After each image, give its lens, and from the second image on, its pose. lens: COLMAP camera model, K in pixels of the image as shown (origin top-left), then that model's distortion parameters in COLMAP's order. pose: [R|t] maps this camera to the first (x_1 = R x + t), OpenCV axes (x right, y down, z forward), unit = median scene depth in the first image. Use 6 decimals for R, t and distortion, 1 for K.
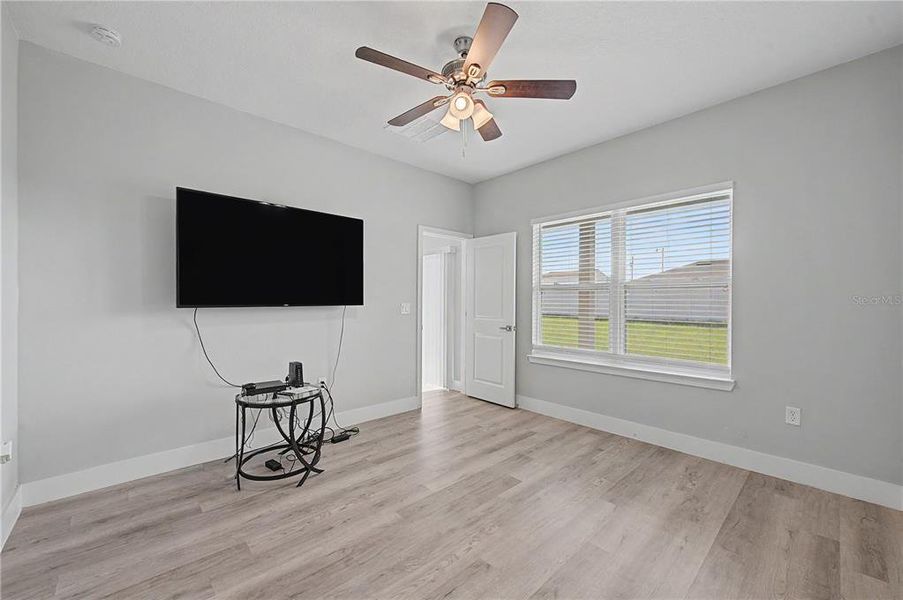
lens RADIAL K [[356.1, 0, 451.4], [0, 356.1, 300.0], [0, 0, 1]] dist [0.001961, 0.000095]
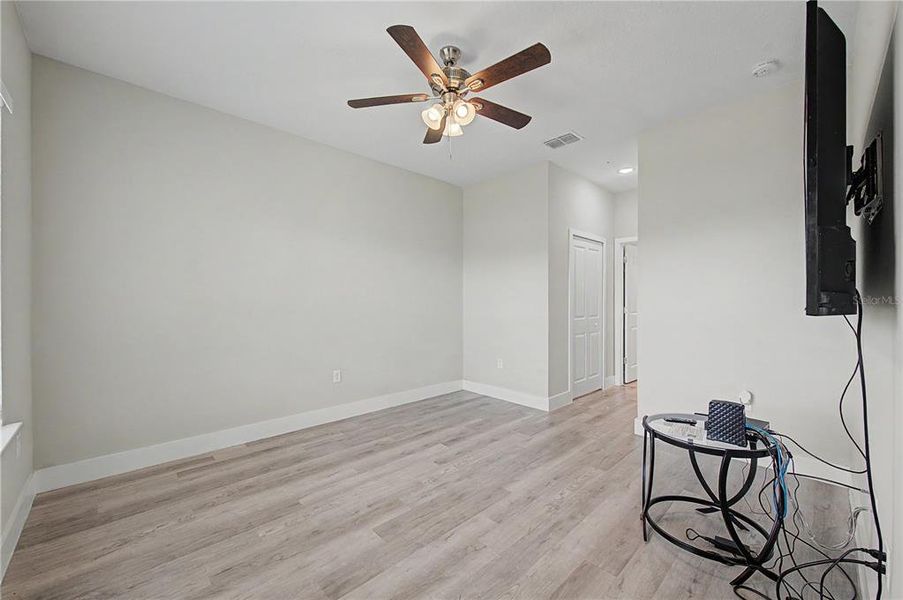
lens RADIAL K [[356.1, 0, 451.1], [0, 356.1, 298.6], [0, 0, 1]] dist [0.001961, 0.000095]
pose [[-0.999906, -0.004859, -0.012857, 0.044921], [-0.004866, 0.999988, 0.000530, 0.002330], [0.012855, 0.000592, -0.999917, 2.085019]]
